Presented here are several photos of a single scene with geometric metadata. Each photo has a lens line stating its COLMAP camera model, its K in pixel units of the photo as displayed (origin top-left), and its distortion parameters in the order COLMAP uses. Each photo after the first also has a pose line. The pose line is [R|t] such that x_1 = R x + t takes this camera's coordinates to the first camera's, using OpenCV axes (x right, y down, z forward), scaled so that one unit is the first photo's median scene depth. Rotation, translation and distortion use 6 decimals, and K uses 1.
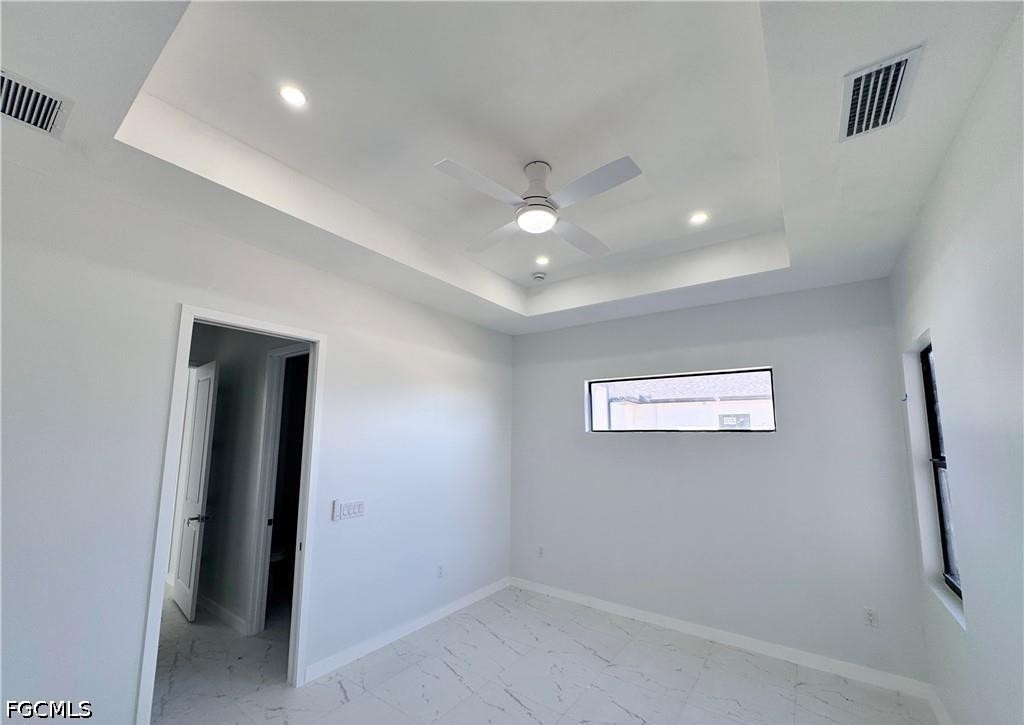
lens RADIAL K [[415.4, 0, 513.4], [0, 415.4, 380.6], [0, 0, 1]] dist [-0.001506, -0.000382]
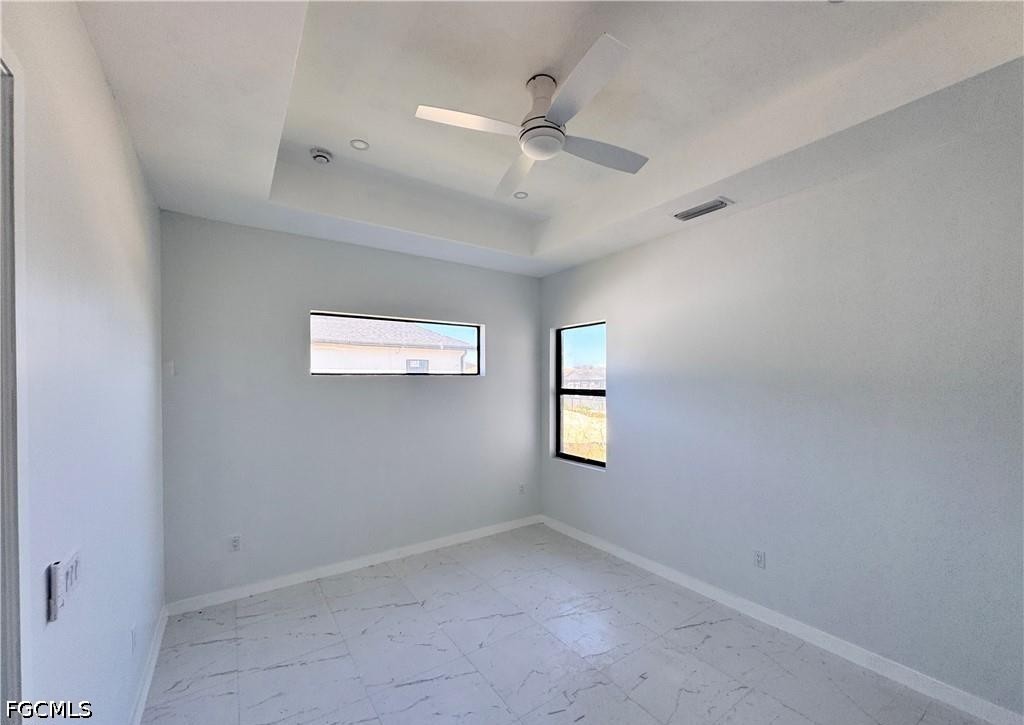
lens RADIAL K [[415.4, 0, 513.4], [0, 415.4, 380.6], [0, 0, 1]] dist [-0.001506, -0.000382]
pose [[0.340503, -0.017232, 0.940085, -0.510099], [-0.109394, 0.992316, 0.057813, 0.048872], [-0.933858, -0.122525, 0.336002, 0.413273]]
